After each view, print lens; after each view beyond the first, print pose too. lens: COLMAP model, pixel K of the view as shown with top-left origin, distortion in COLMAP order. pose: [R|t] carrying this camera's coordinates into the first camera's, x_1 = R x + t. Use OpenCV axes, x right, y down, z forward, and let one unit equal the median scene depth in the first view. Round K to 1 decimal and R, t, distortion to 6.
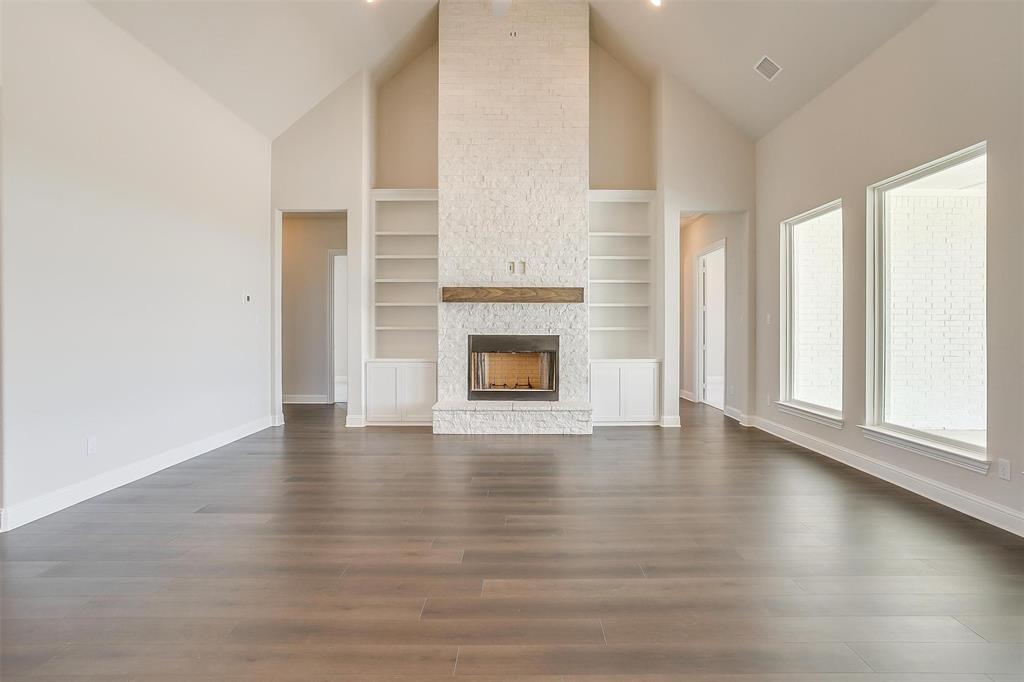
lens RADIAL K [[521.4, 0, 525.7], [0, 521.4, 326.7], [0, 0, 1]] dist [-0.042618, 0.007306]
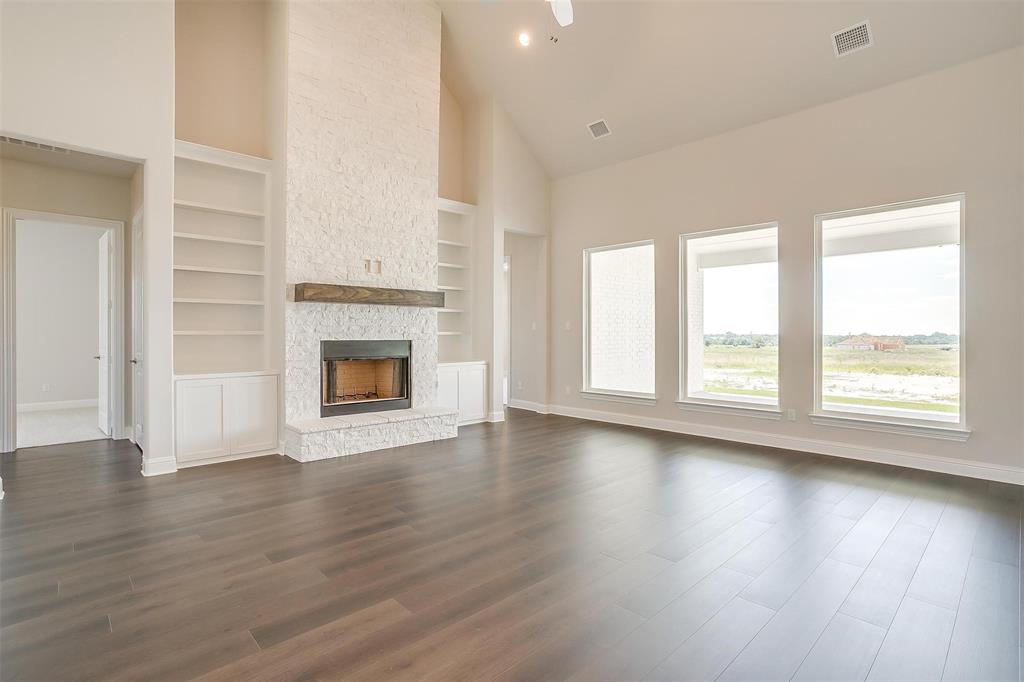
lens RADIAL K [[507.7, 0, 508.7], [0, 507.7, 329.7], [0, 0, 1]] dist [-0.038660, 0.020765]
pose [[0.736578, 0.004419, 0.676339, -0.441476], [-0.002534, 0.999990, -0.003774, 0.000093], [-0.676348, 0.001065, 0.736581, 0.185672]]
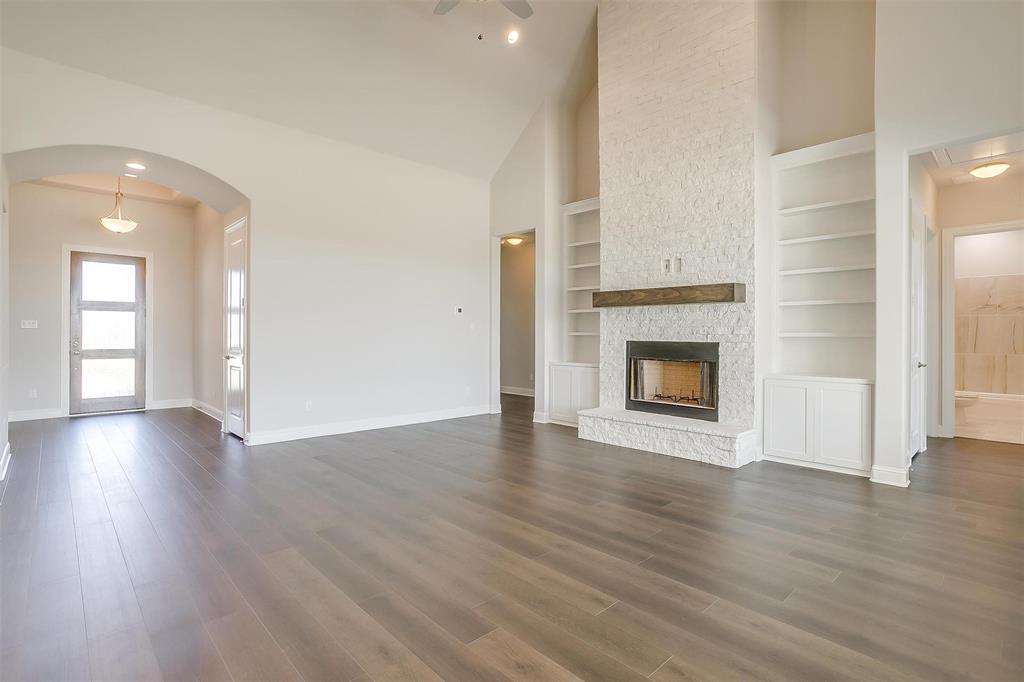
lens RADIAL K [[507.7, 0, 509.6], [0, 507.7, 329.3], [0, 0, 1]] dist [-0.038660, 0.020765]
pose [[0.671890, -0.004784, -0.740635, 0.433380], [0.000261, 0.999981, -0.006223, 0.000344], [0.740651, 0.003988, 0.671878, 0.218403]]
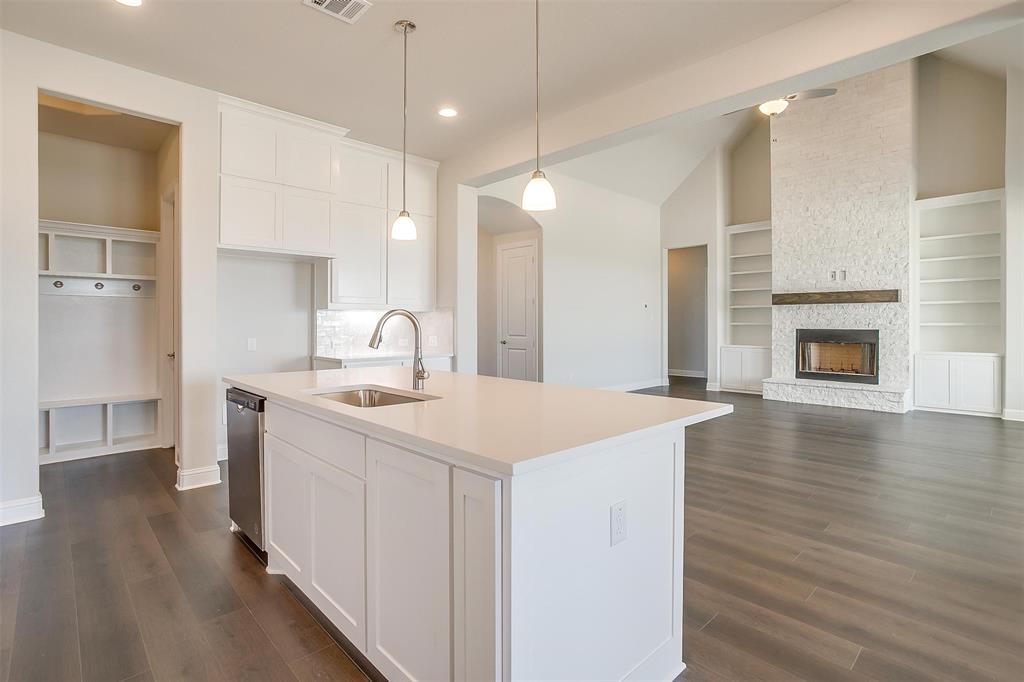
lens RADIAL K [[507.7, 0, 504.5], [0, 507.7, 321.2], [0, 0, 1]] dist [-0.038660, 0.020765]
pose [[0.673698, -0.004041, -0.738996, 0.333430], [0.000177, 0.999986, -0.005306, 0.002852], [0.739007, 0.003444, 0.673689, -0.406558]]
